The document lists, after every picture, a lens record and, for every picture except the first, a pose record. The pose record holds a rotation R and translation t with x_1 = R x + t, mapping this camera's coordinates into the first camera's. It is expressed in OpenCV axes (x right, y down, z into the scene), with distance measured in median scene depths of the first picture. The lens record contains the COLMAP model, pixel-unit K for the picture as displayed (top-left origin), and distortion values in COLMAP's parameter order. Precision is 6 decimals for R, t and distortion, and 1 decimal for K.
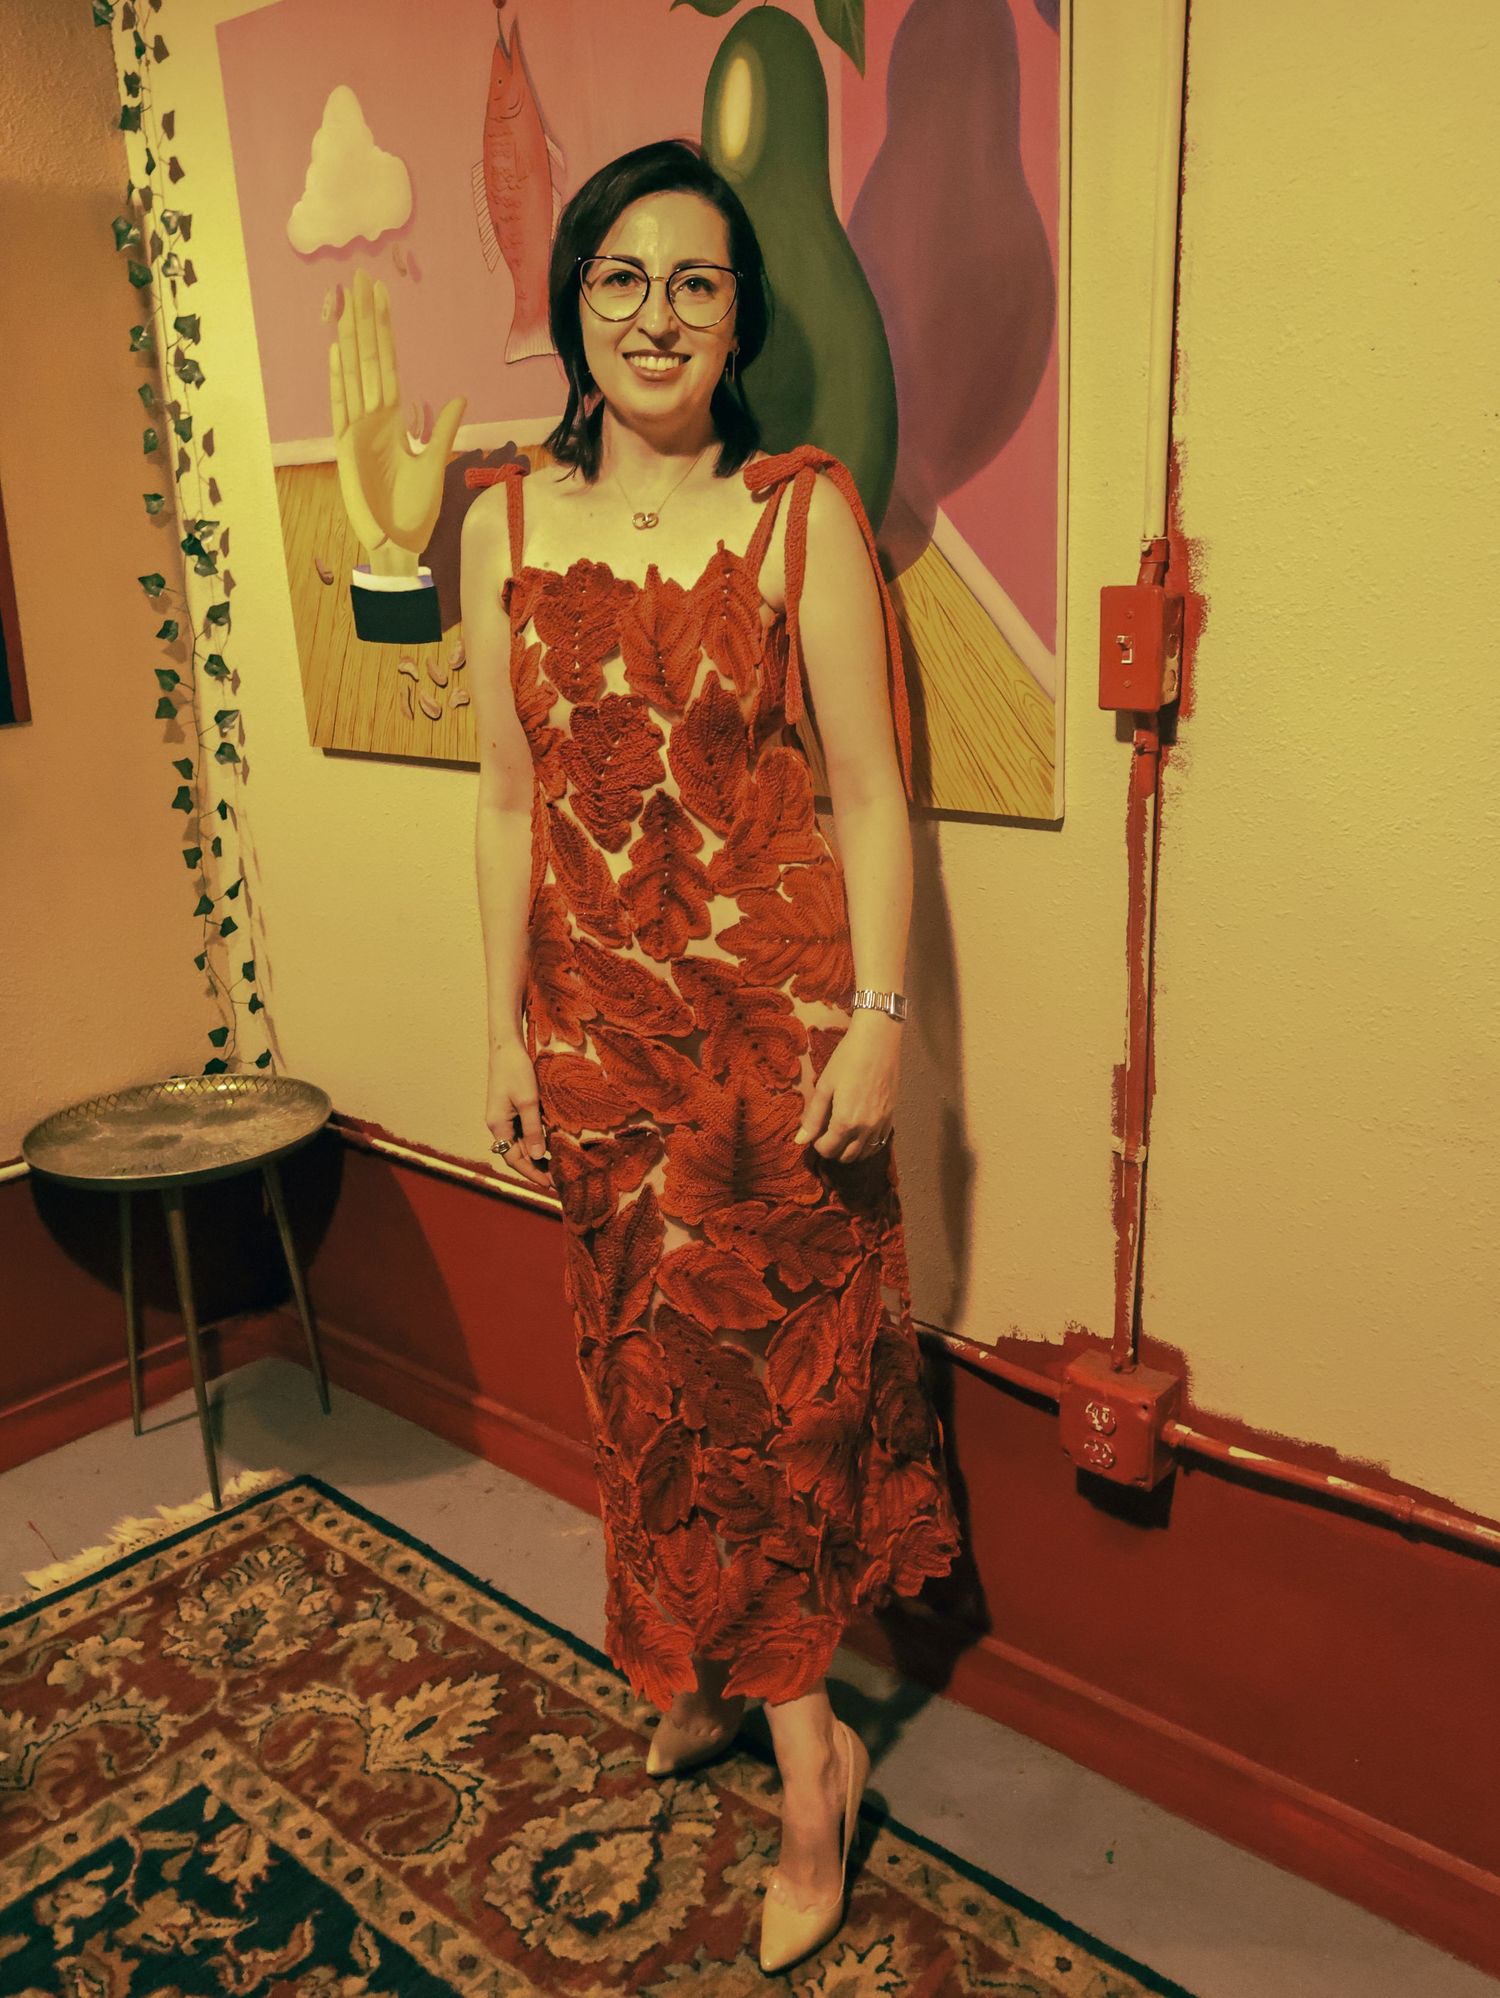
lens RADIAL K [[1709.8, 0, 733.4], [0, 1709.8, 1004.4], [0, 0, 1]] dist [0.000422, -0.004462]
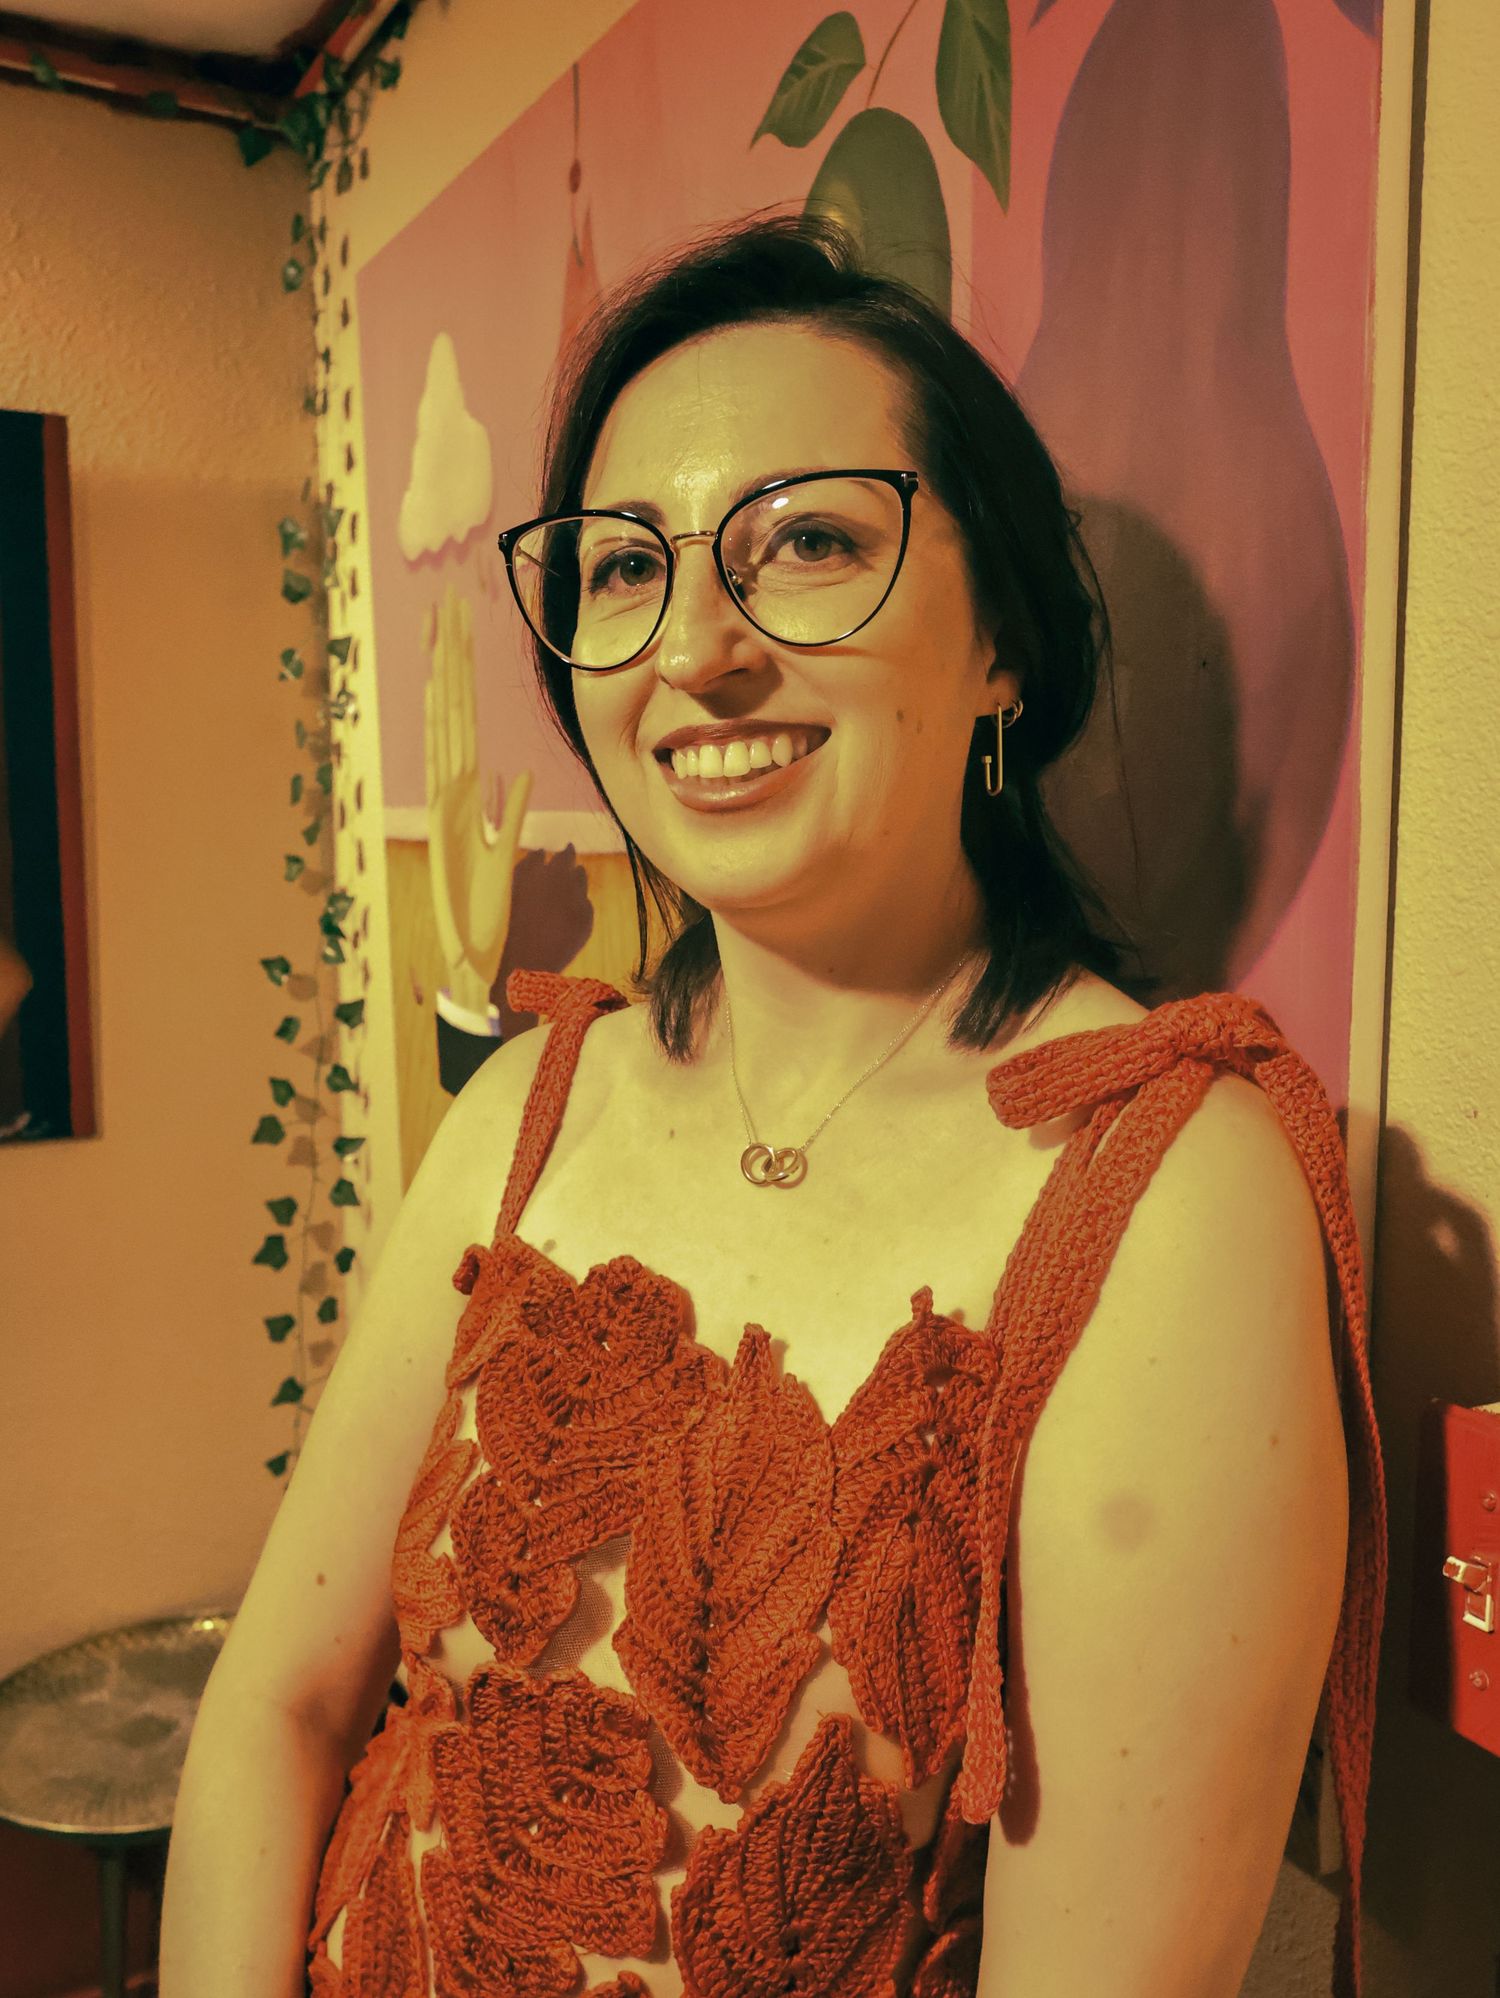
lens RADIAL K [[1709.8, 0, 758.7], [0, 1709.8, 988.8], [0, 0, 1]] dist [0.000422, -0.004462]
pose [[0.943420, 0.076555, -0.322641, 0.145353], [-0.129904, 0.980541, -0.147187, -0.197989], [0.305095, 0.180772, 0.935007, 0.456012]]
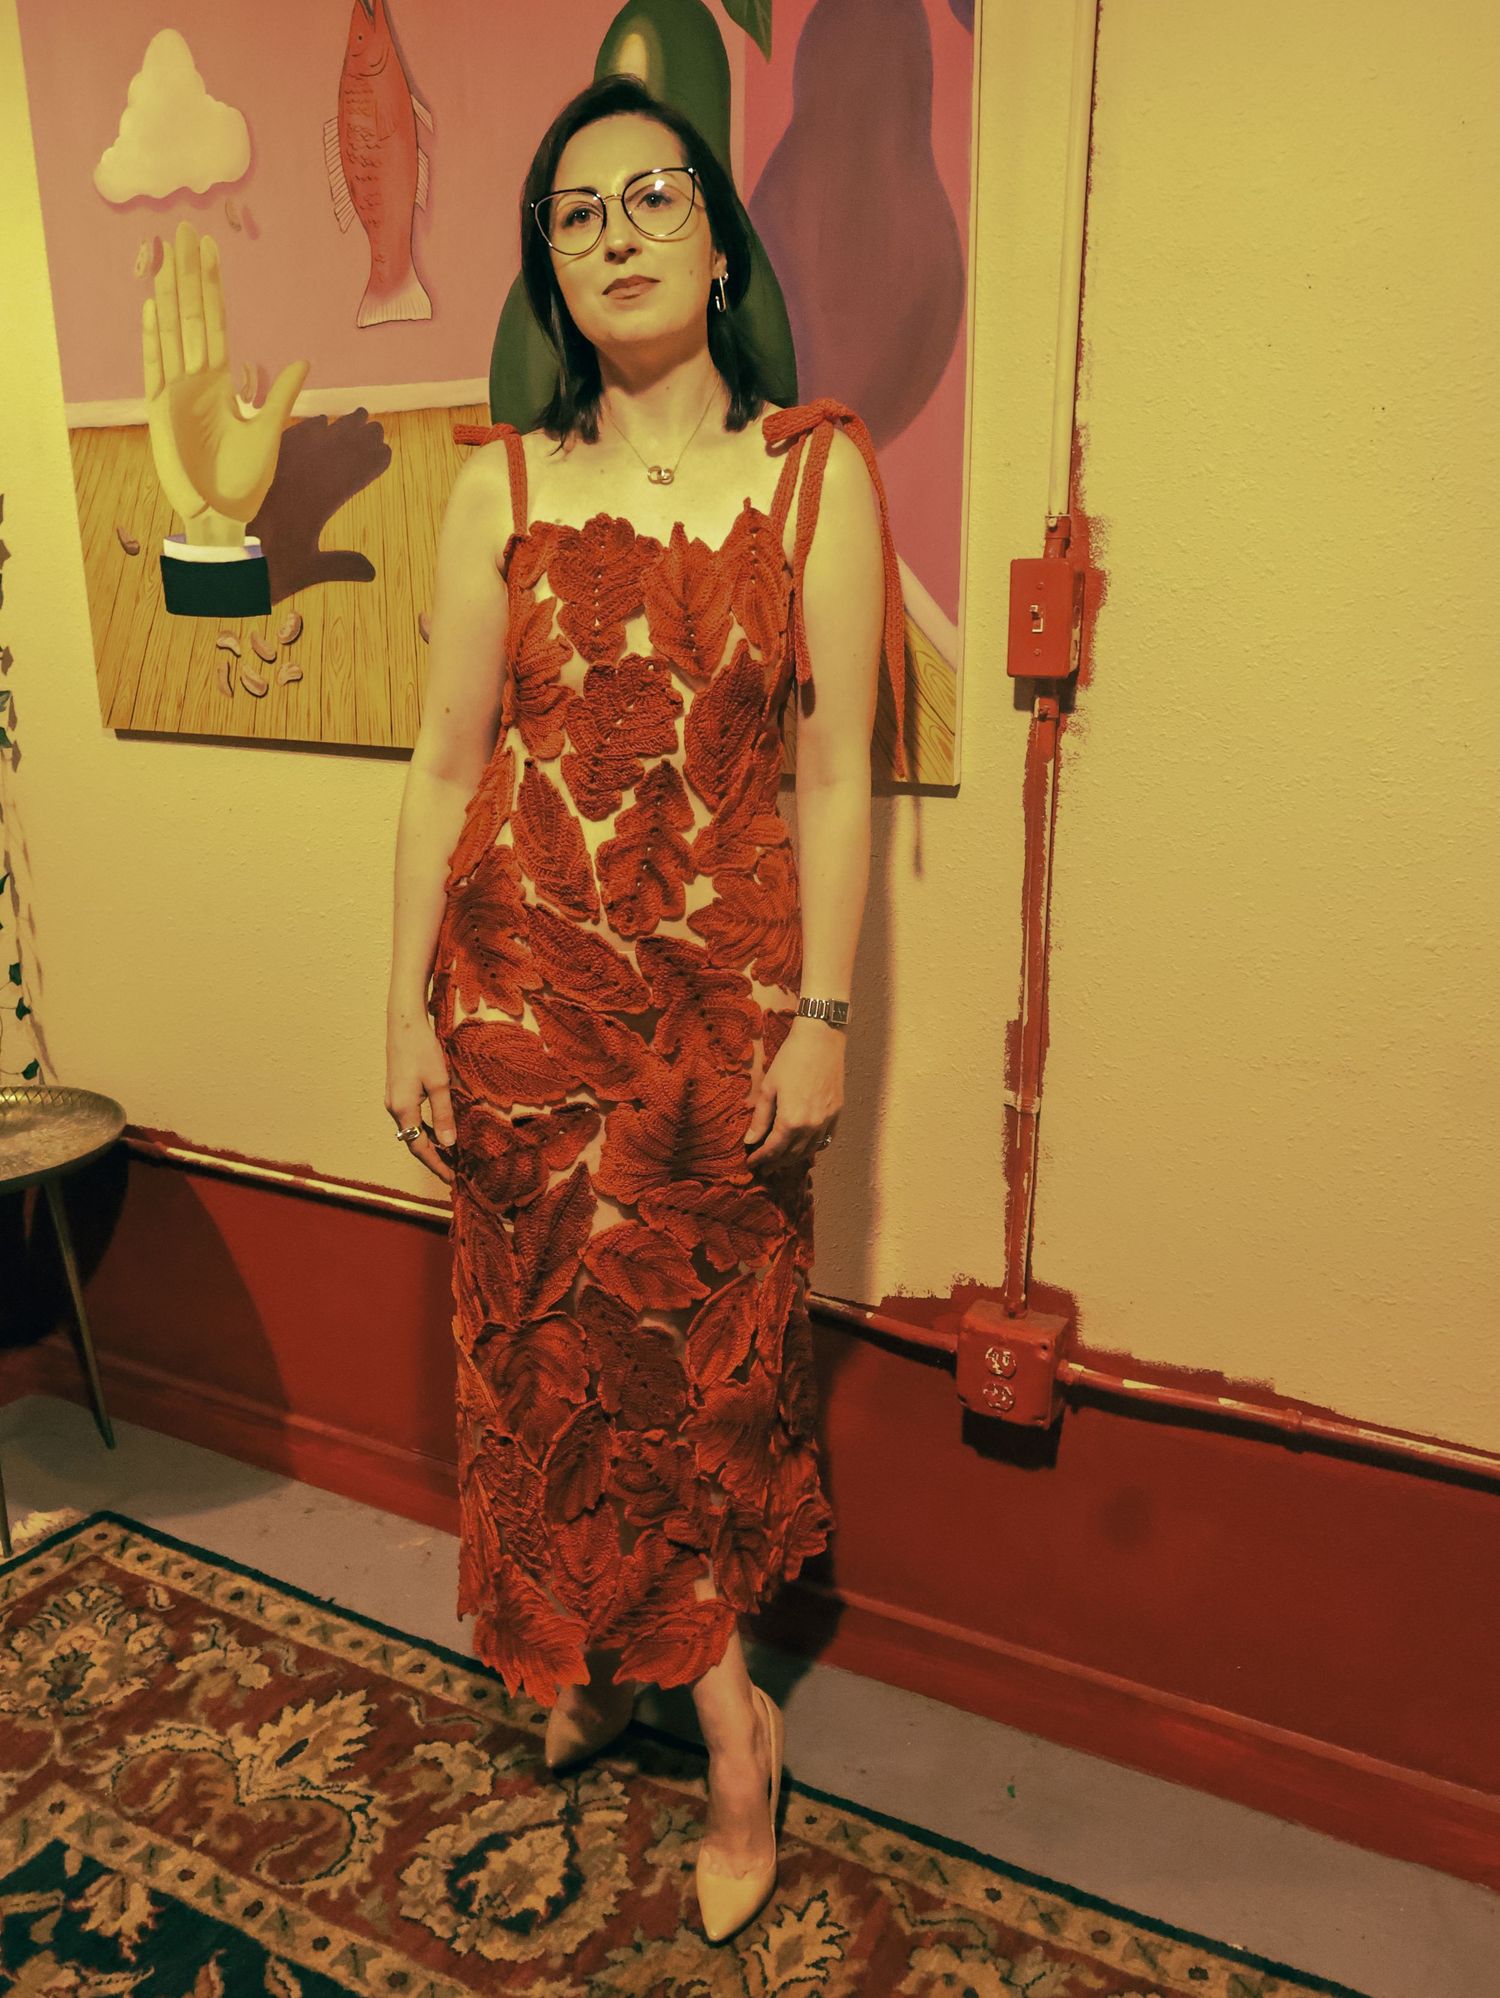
lens RADIAL K [[1709.8, 0, 744.6], [0, 1709.8, 1002.8], [0, 0, 1]] dist [0.000422, -0.004462]
pose [[0.974985, -0.020055, 0.221364, -0.143994], [0.025634, 0.999421, -0.022360, 0.037710], [-0.220788, 0.027475, 0.974935, 0.013098]]
